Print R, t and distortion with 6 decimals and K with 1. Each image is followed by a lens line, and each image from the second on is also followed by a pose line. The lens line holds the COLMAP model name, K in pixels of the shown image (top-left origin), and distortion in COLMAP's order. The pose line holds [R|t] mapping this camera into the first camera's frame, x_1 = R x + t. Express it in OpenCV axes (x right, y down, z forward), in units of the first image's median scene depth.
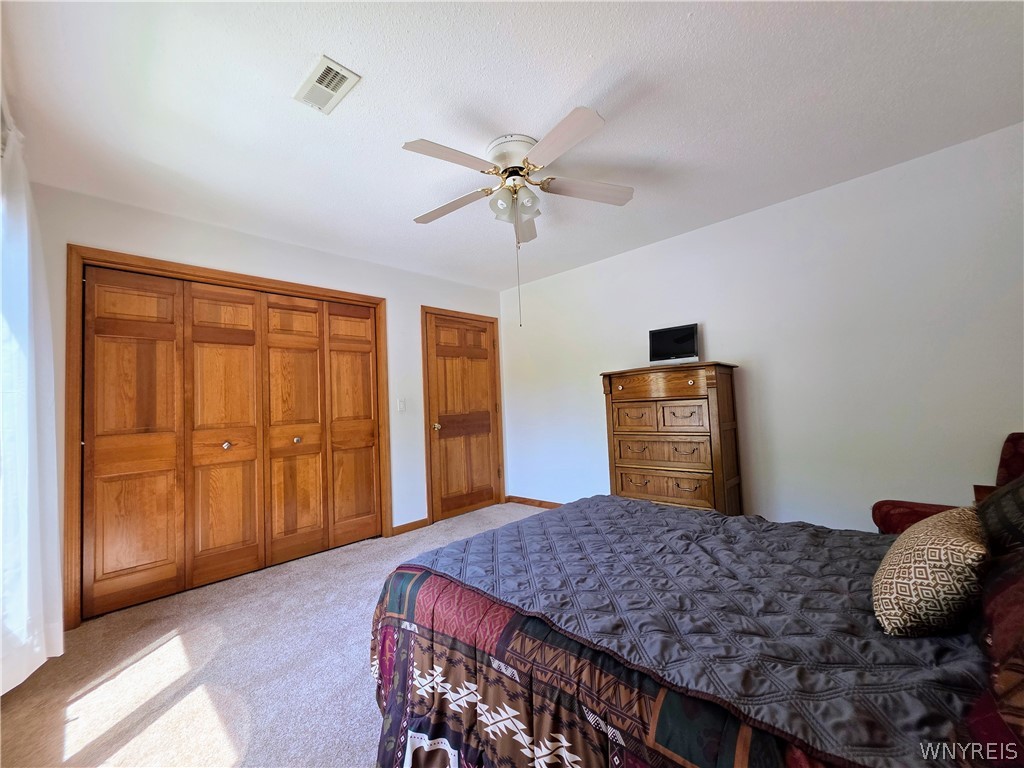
lens RADIAL K [[411.6, 0, 509.1], [0, 411.6, 381.1], [0, 0, 1]] dist [-0.000123, 0.000246]
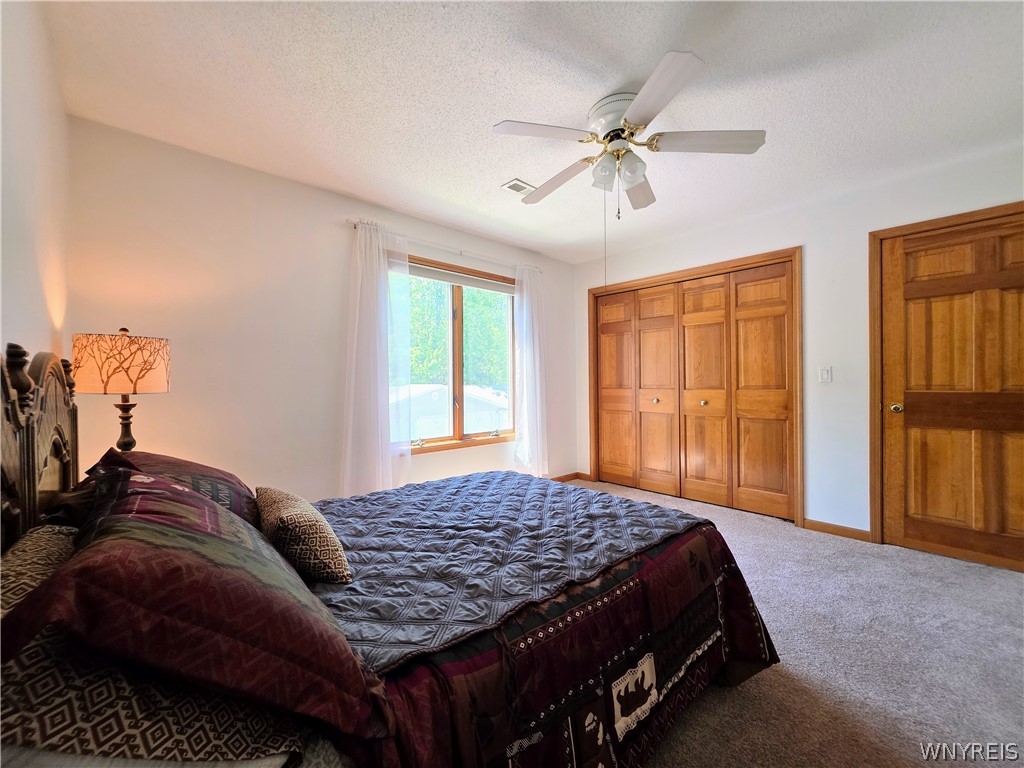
lens RADIAL K [[400.5, 0, 512.0], [0, 400.5, 384.0], [0, 0, 1]] dist [-0.000998, -0.000049]
pose [[-0.052876, 0.050155, -0.997341, 0.581588], [0.060791, 0.997047, 0.046917, 0.003665], [0.996749, -0.058149, -0.055769, 0.478430]]
